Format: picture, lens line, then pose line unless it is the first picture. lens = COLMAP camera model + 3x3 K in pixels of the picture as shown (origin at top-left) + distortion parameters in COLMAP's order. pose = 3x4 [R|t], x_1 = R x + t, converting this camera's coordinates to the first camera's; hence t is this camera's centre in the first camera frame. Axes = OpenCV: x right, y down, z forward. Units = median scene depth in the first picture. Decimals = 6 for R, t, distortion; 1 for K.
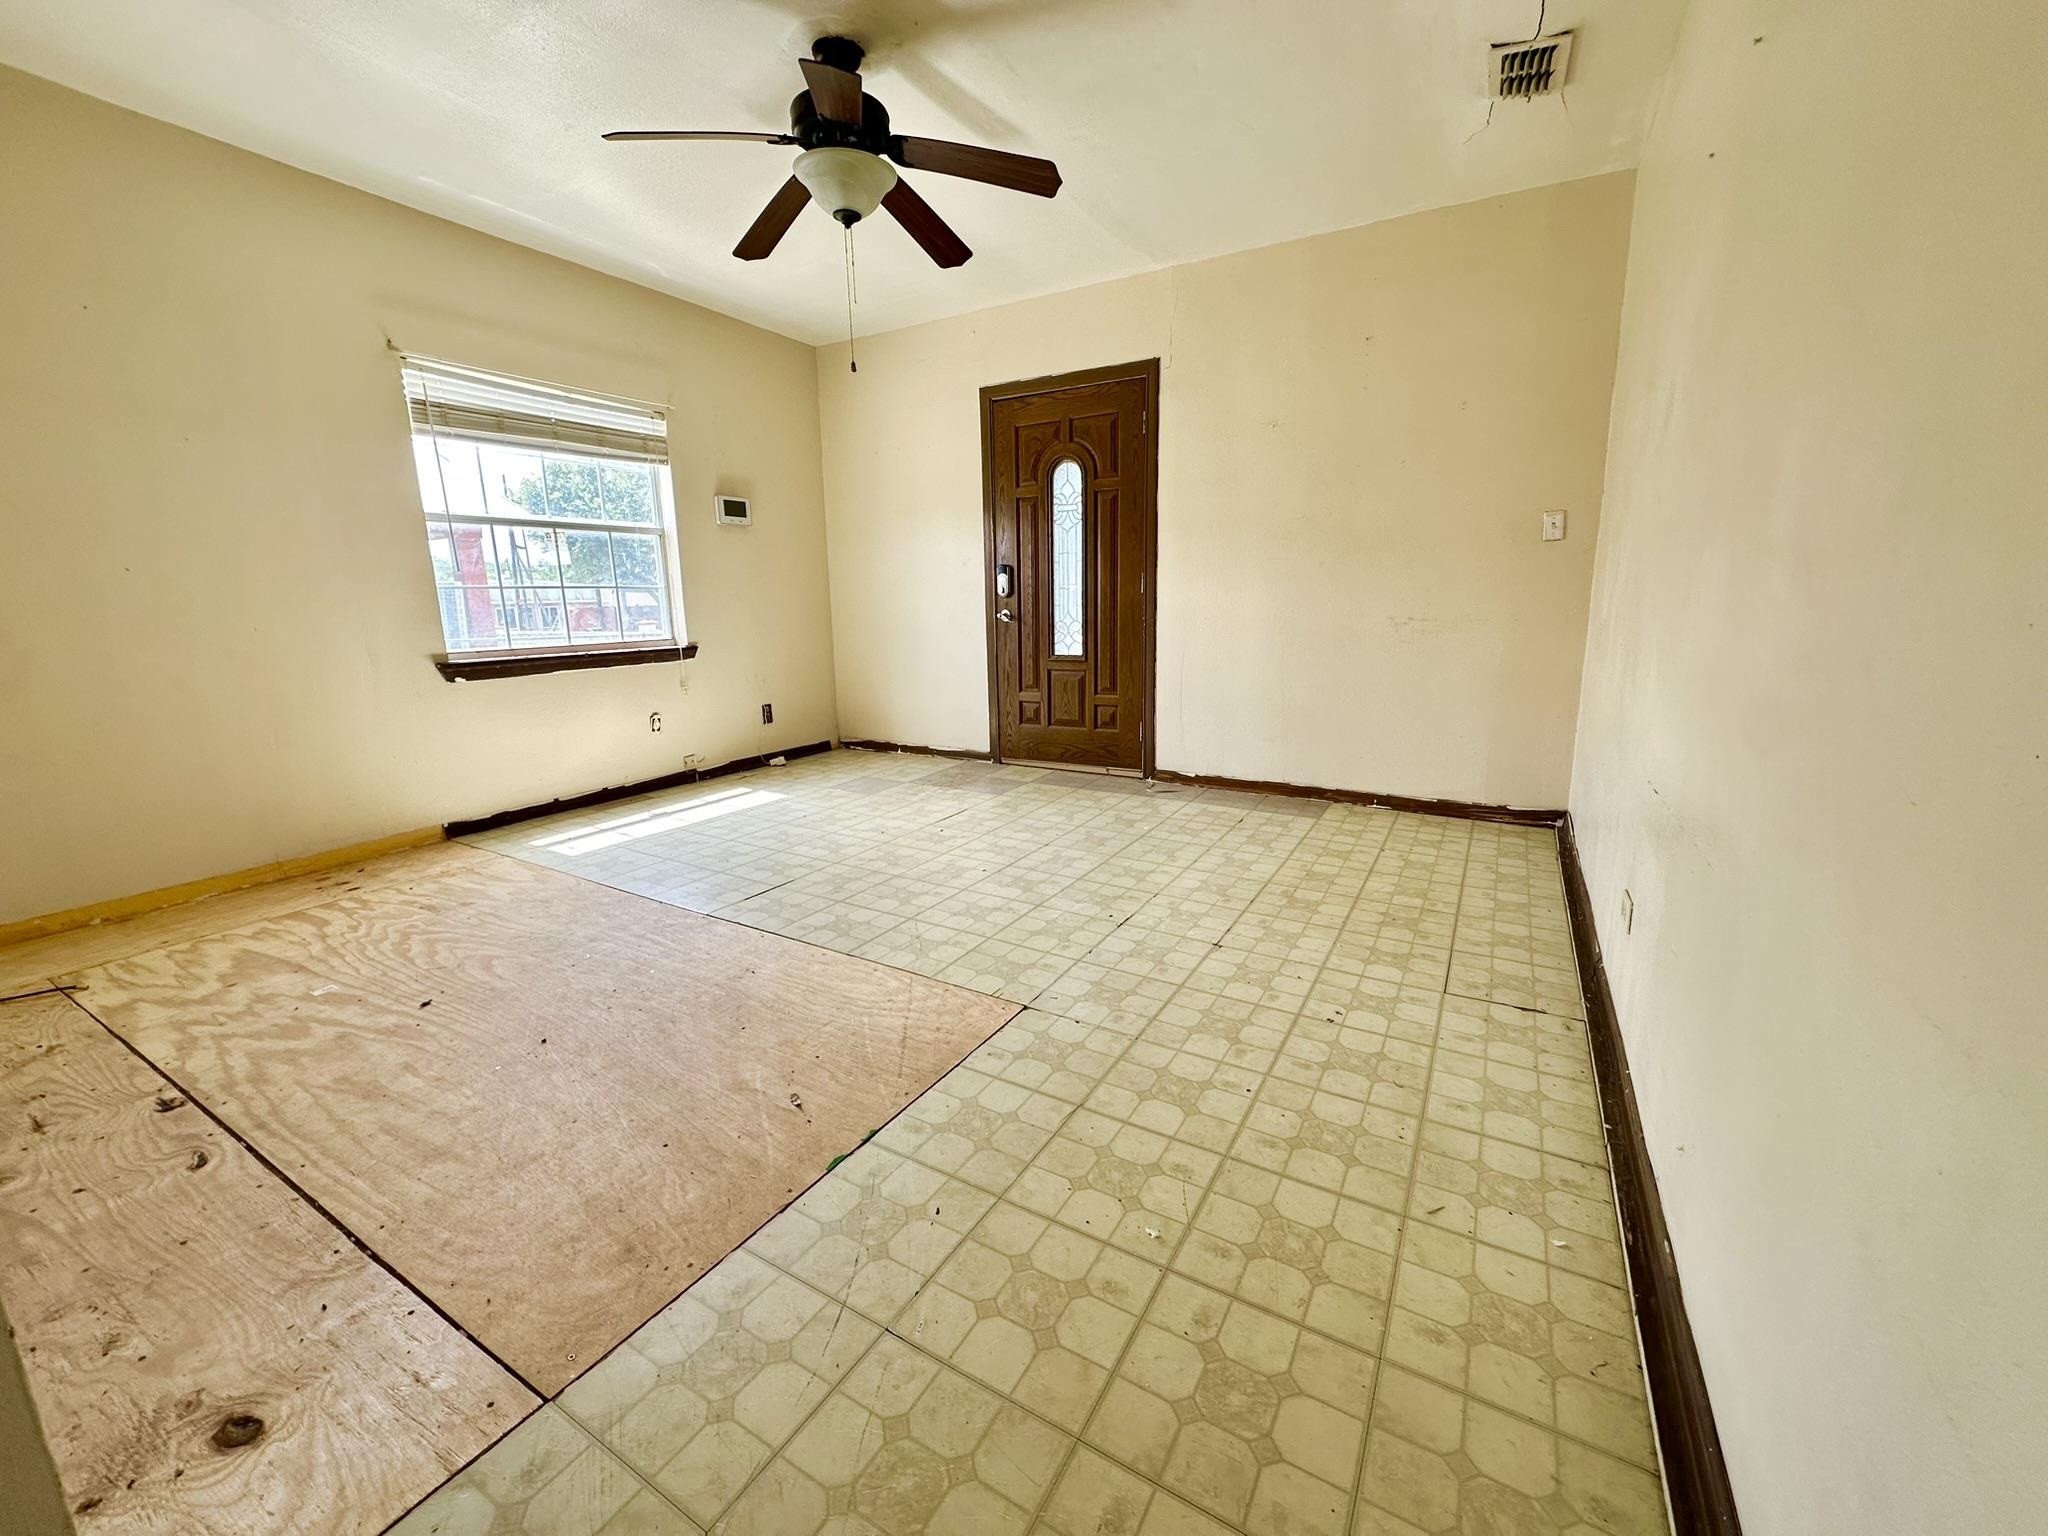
lens RADIAL K [[818.4, 0, 1021.6], [0, 818.4, 765.6], [0, 0, 1]] dist [-0.004071, 0.000593]
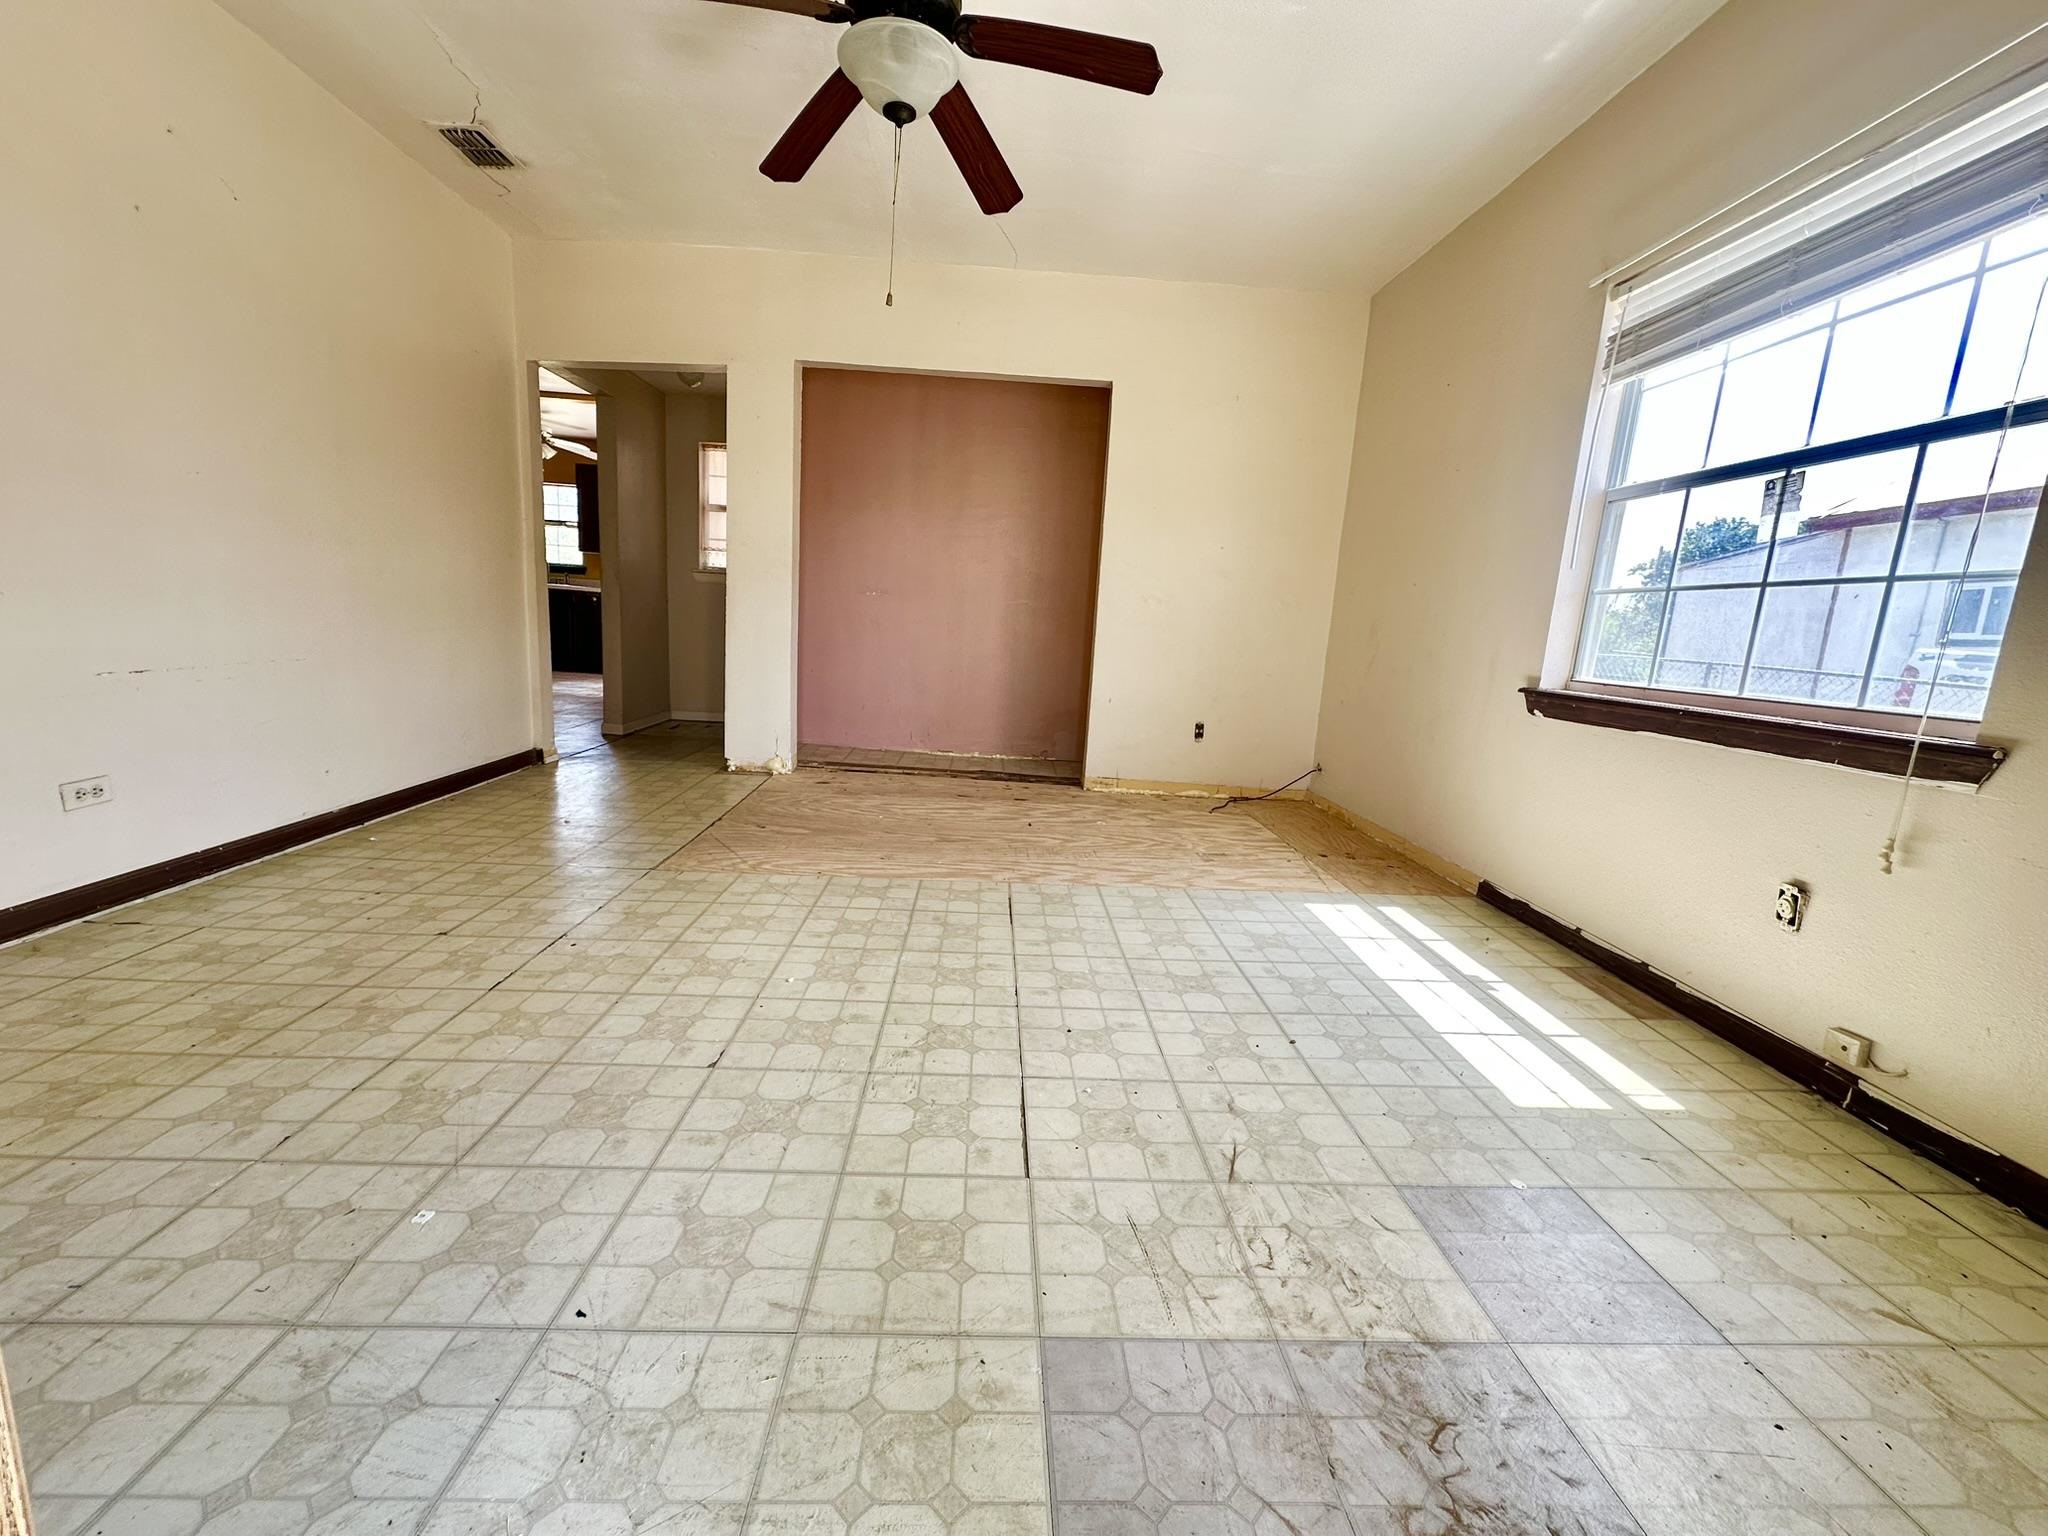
lens RADIAL K [[818.4, 0, 1021.6], [0, 818.4, 772.4], [0, 0, 1]] dist [-0.004071, 0.000593]
pose [[-0.842868, 0.063882, -0.534315, 0.140248], [-0.153703, 0.922983, 0.352814, -0.291346], [0.515702, 0.379501, -0.768134, 1.595698]]
